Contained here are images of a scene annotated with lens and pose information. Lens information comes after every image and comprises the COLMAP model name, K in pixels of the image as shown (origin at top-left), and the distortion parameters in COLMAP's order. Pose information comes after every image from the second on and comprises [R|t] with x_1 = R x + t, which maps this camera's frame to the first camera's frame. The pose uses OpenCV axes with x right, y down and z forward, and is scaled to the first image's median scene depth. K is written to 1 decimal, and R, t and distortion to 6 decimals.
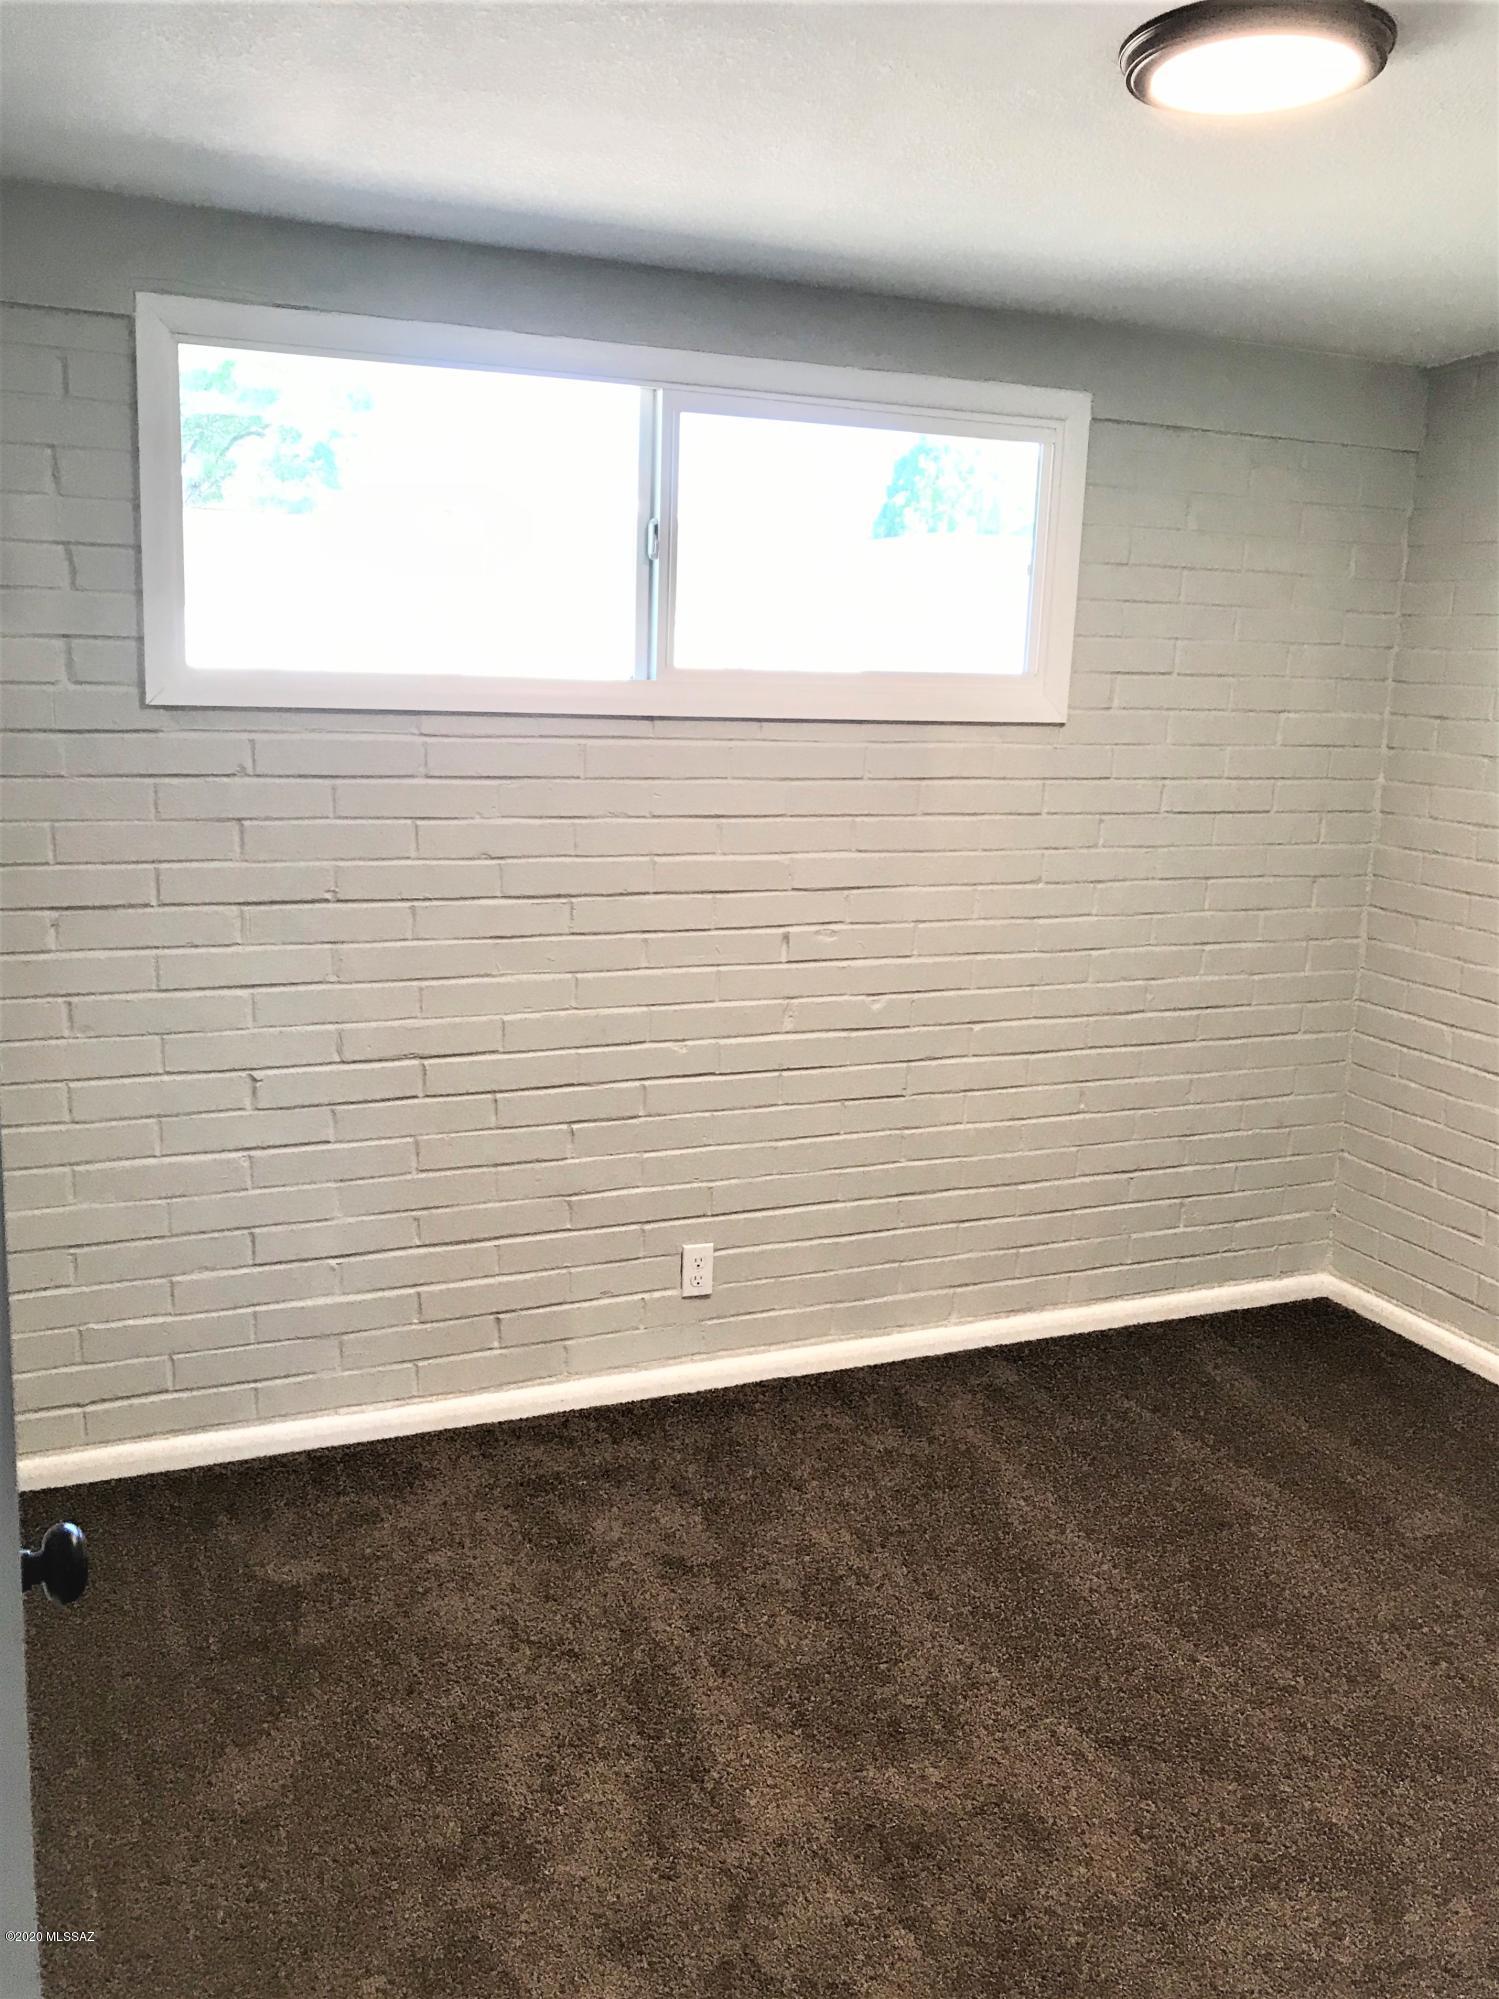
lens RADIAL K [[1726.4, 0, 744.3], [0, 1726.4, 983.2], [0, 0, 1]] dist [0.019692, 0.000436]
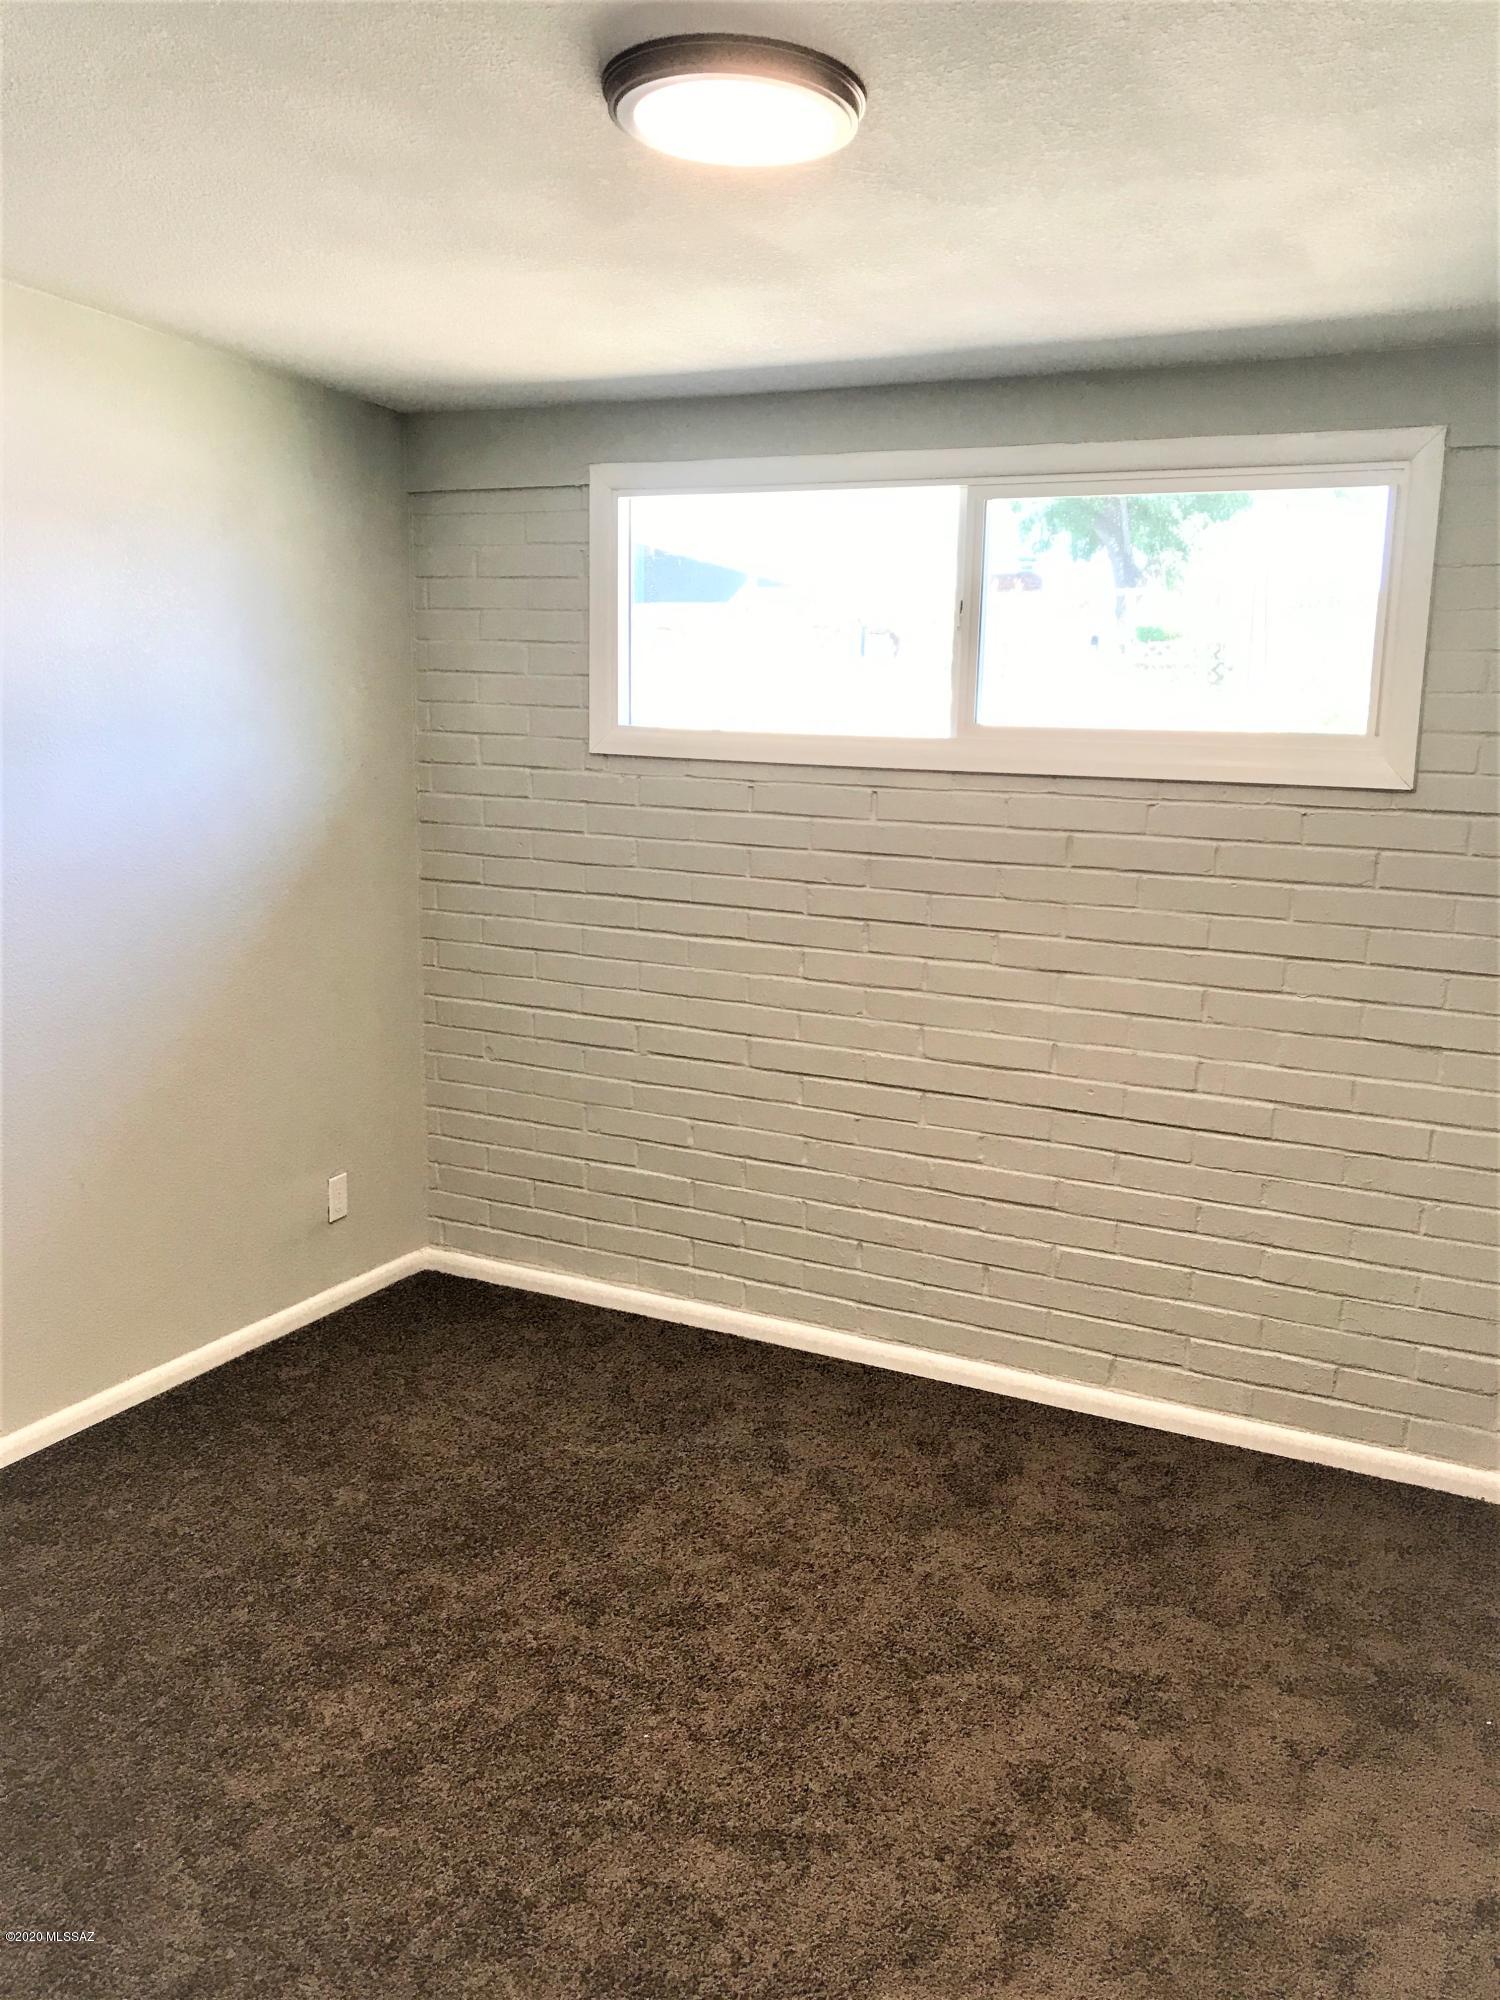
lens RADIAL K [[1727.2, 0, 744.8], [0, 1727.2, 983.6], [0, 0, 1]] dist [0.019692, 0.000436]
pose [[0.637368, 0.108760, -0.762846, 0.761880], [-0.149995, 0.988563, 0.015618, -0.015646], [0.755820, 0.104469, 0.646392, 0.193521]]
